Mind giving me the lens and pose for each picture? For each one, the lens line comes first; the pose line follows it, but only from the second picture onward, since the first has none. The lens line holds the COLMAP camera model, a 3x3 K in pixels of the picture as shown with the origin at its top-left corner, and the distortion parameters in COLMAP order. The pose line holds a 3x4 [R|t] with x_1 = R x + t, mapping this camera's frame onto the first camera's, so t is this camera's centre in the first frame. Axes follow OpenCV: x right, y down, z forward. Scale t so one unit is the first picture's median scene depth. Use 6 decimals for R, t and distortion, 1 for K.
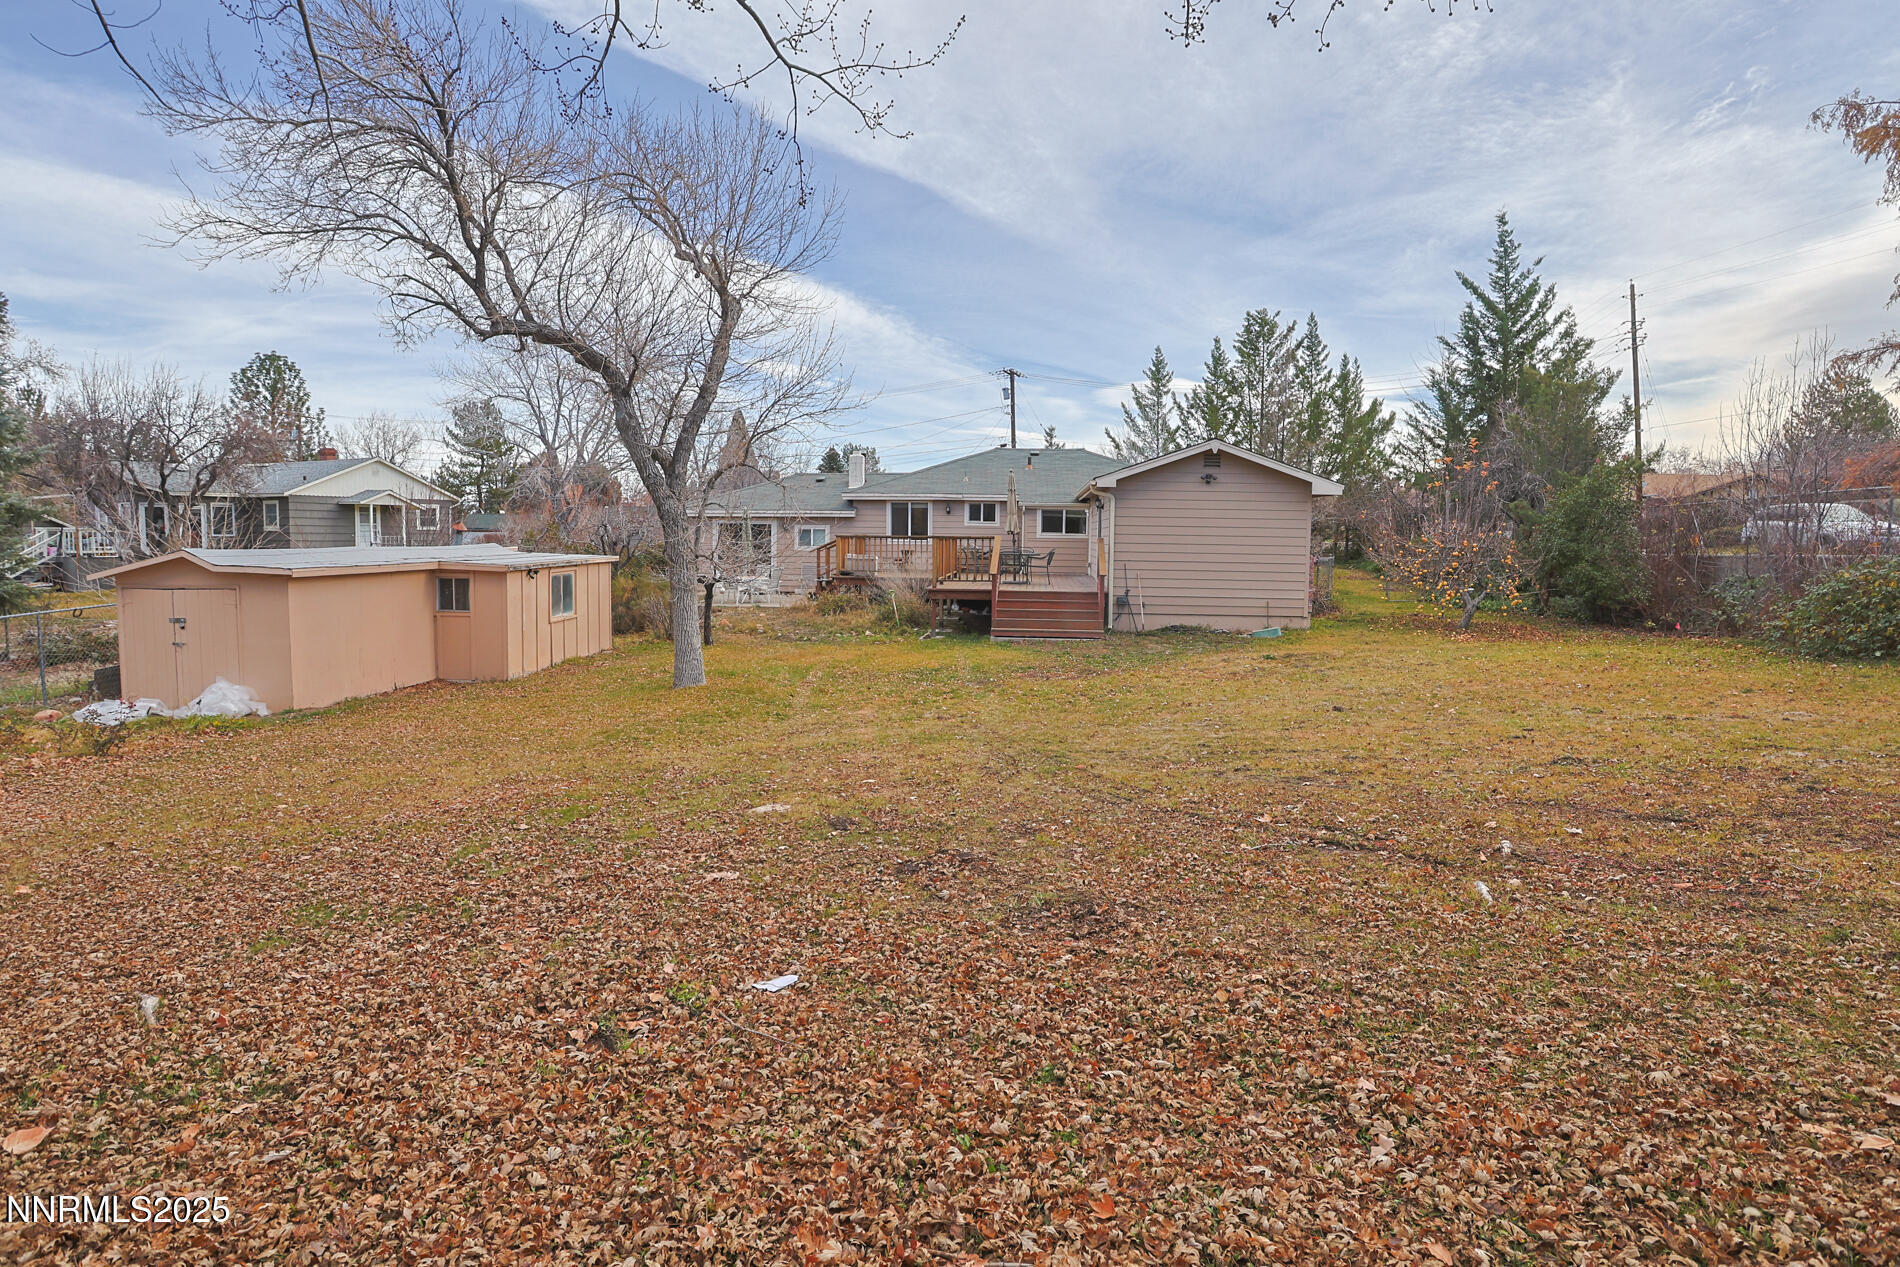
lens RADIAL K [[1035.2, 0, 952.6], [0, 1035.2, 602.6], [0, 0, 1]] dist [-0.070638, 0.036031]
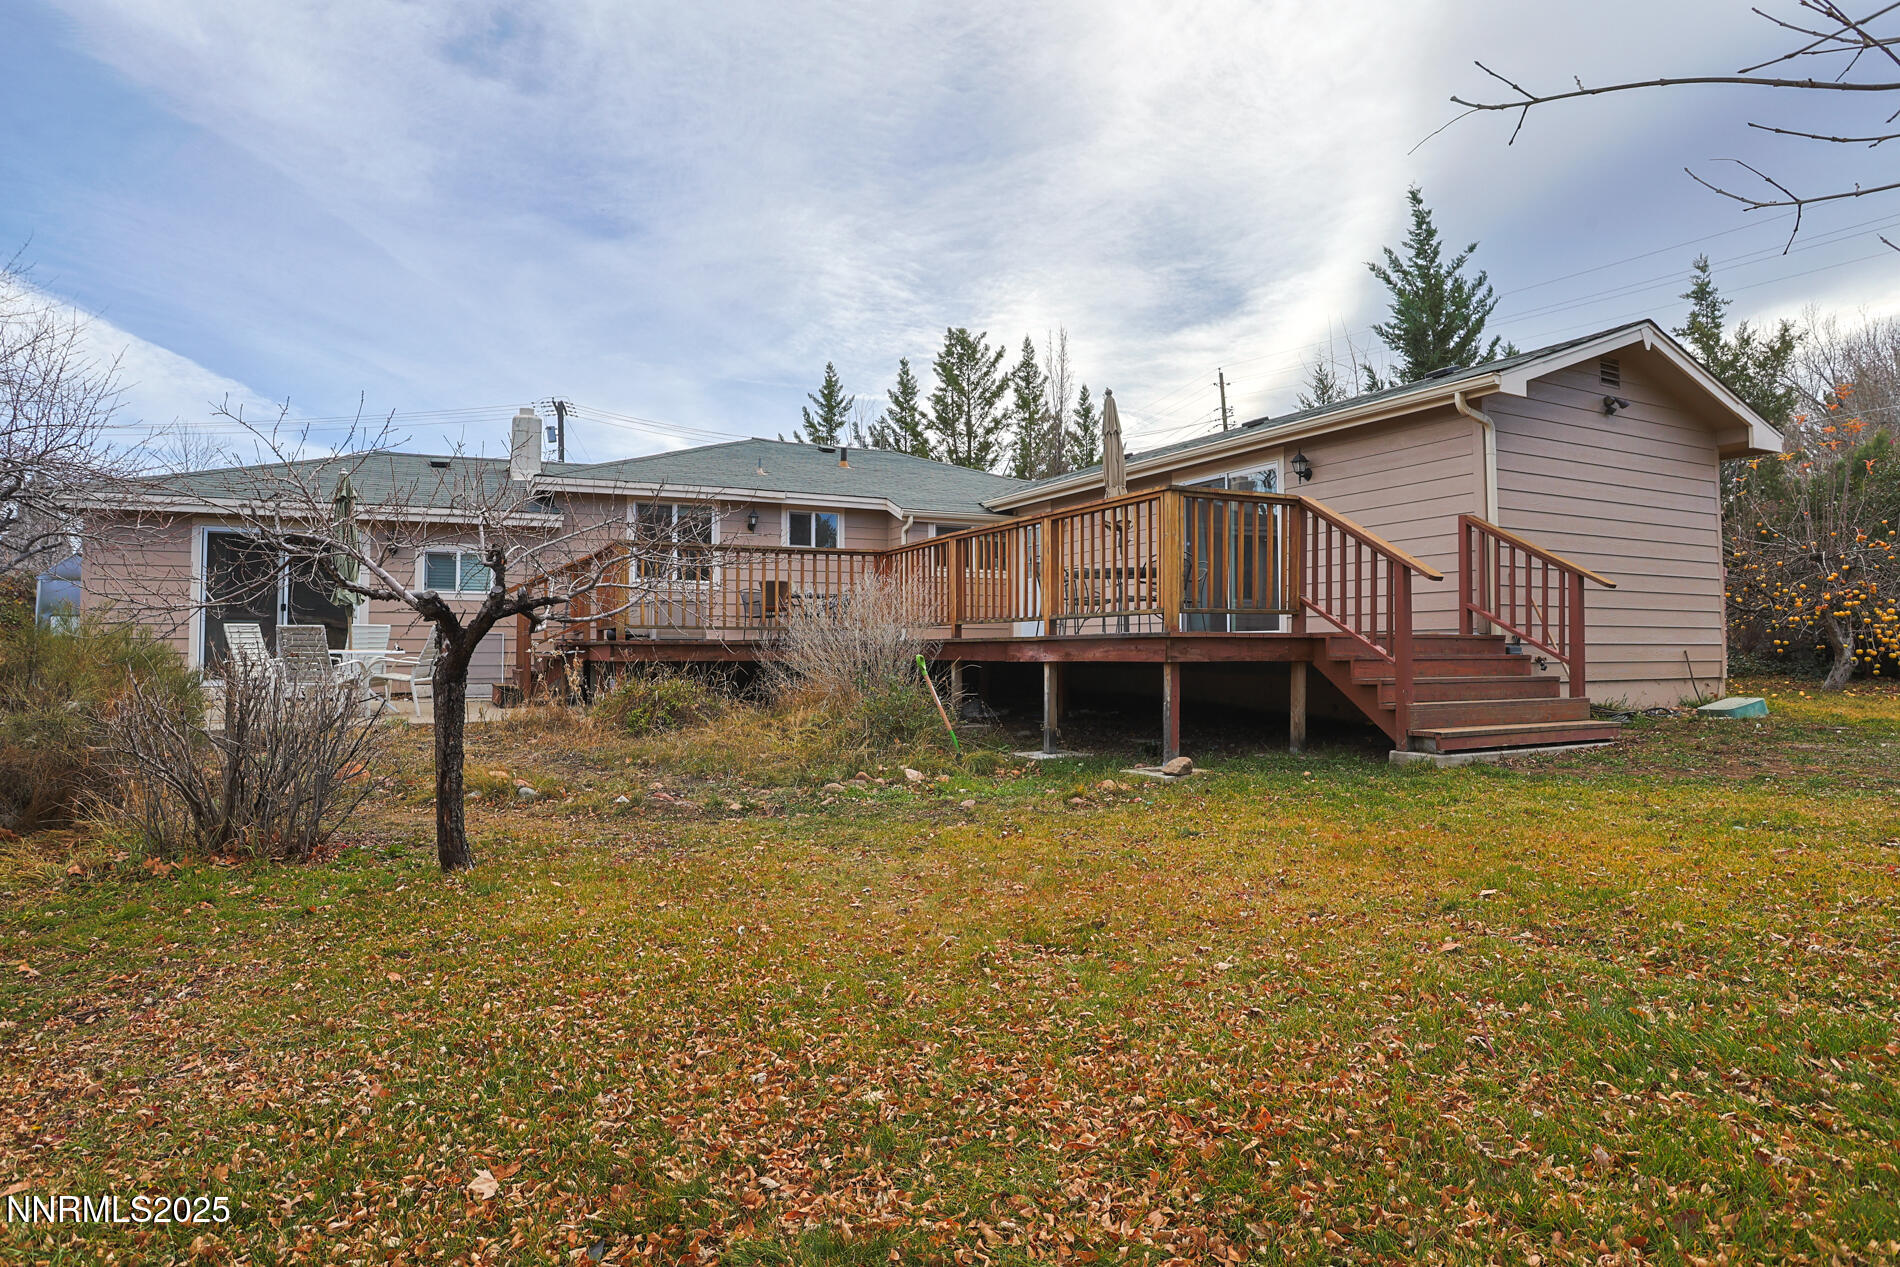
lens RADIAL K [[1035.2, 0, 952.6], [0, 1035.2, 602.6], [0, 0, 1]] dist [-0.070638, 0.036031]
pose [[0.852451, 0.009261, 0.522725, -0.132551], [0.046867, 0.994464, -0.094048, 0.002964], [-0.520702, 0.104670, 0.847298, 0.362343]]
